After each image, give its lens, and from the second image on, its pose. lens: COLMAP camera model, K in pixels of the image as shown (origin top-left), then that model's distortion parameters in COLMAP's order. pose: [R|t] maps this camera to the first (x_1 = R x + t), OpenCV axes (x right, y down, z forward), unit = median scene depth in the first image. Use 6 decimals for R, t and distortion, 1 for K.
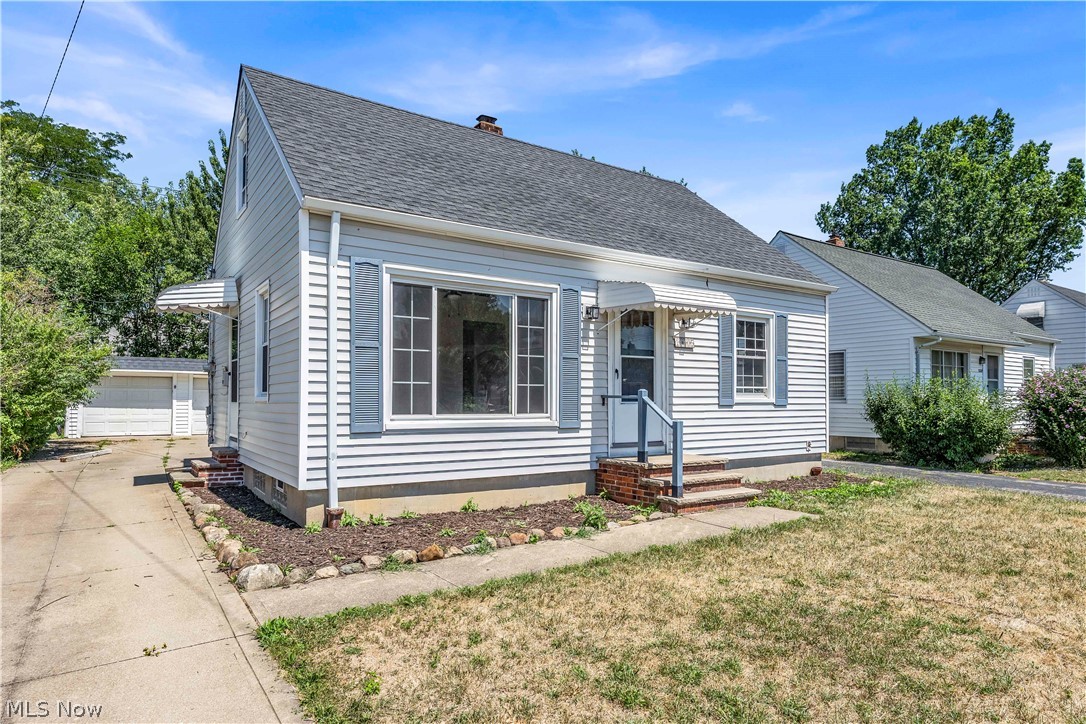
lens RADIAL K [[630.8, 0, 528.2], [0, 630.8, 384.5], [0, 0, 1]] dist [0.003177, 0.000811]
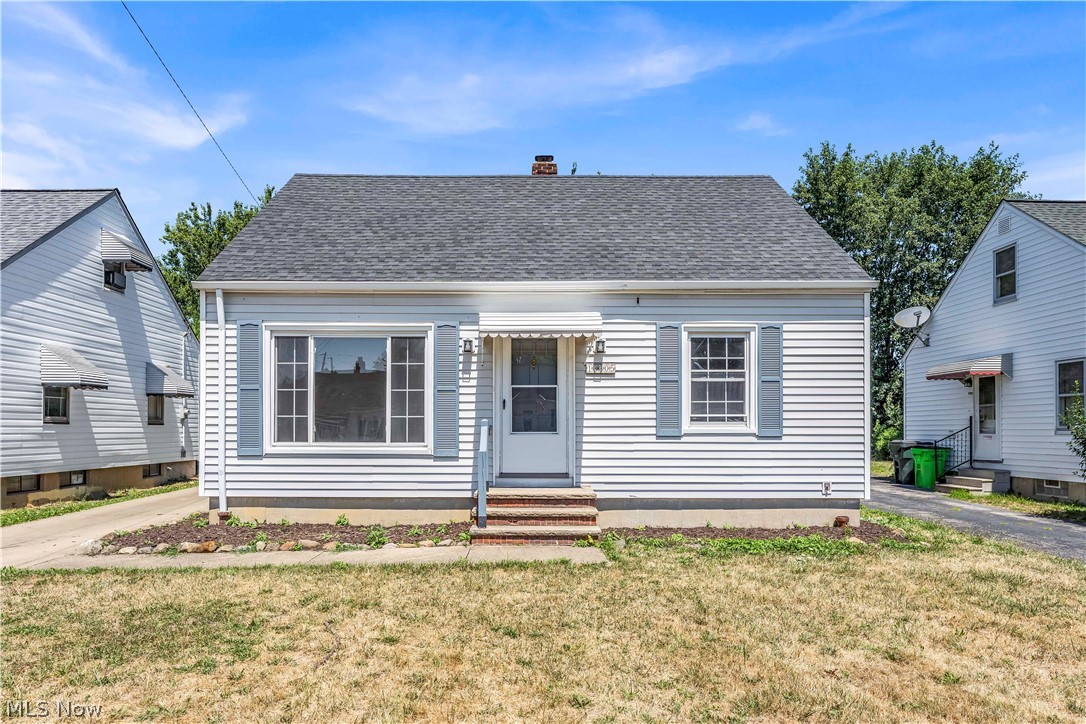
lens RADIAL K [[630.8, 0, 530.1], [0, 630.8, 422.6], [0, 0, 1]] dist [0.003177, 0.000811]
pose [[0.836886, -0.009047, -0.547302, 0.746610], [0.013719, 0.999896, 0.004449, 0.008723], [0.547205, -0.011232, 0.836923, 0.186267]]
